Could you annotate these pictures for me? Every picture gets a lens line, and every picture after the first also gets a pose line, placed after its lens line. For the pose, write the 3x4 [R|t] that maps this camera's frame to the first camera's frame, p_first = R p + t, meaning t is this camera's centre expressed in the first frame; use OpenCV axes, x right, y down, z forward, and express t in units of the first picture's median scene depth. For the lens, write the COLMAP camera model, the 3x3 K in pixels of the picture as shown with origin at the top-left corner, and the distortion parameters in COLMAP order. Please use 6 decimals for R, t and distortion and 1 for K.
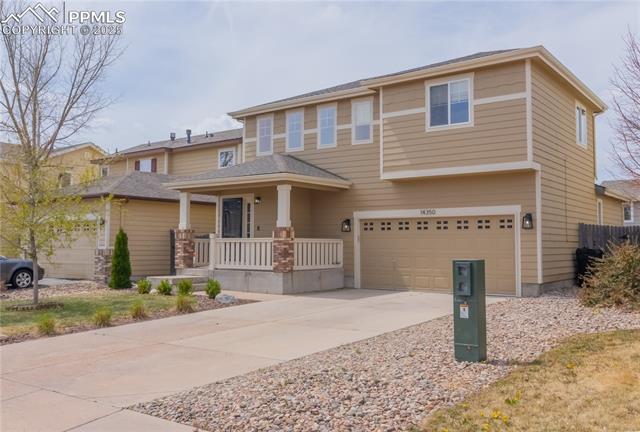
lens RADIAL K [[577.9, 0, 319.9], [0, 577.9, 213.7], [0, 0, 1]] dist [-0.014659, -0.001592]
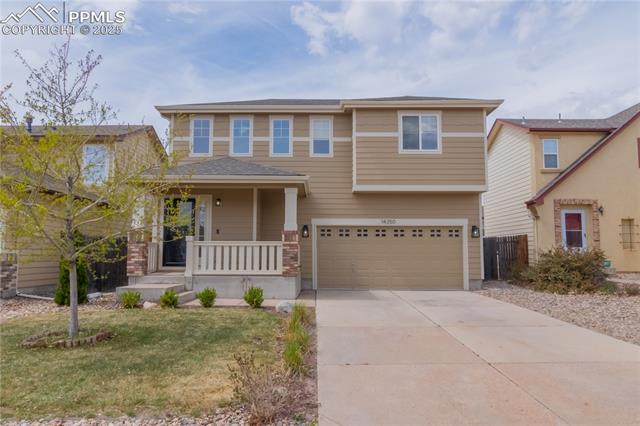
lens RADIAL K [[453.0, 0, 320.7], [0, 453.0, 216.4], [0, 0, 1]] dist [-0.009889, -0.004997]
pose [[0.813854, 0.046499, 0.579206, -0.454925], [-0.034582, 0.998902, -0.031600, 0.020388], [-0.580040, 0.005687, 0.814568, 0.325816]]
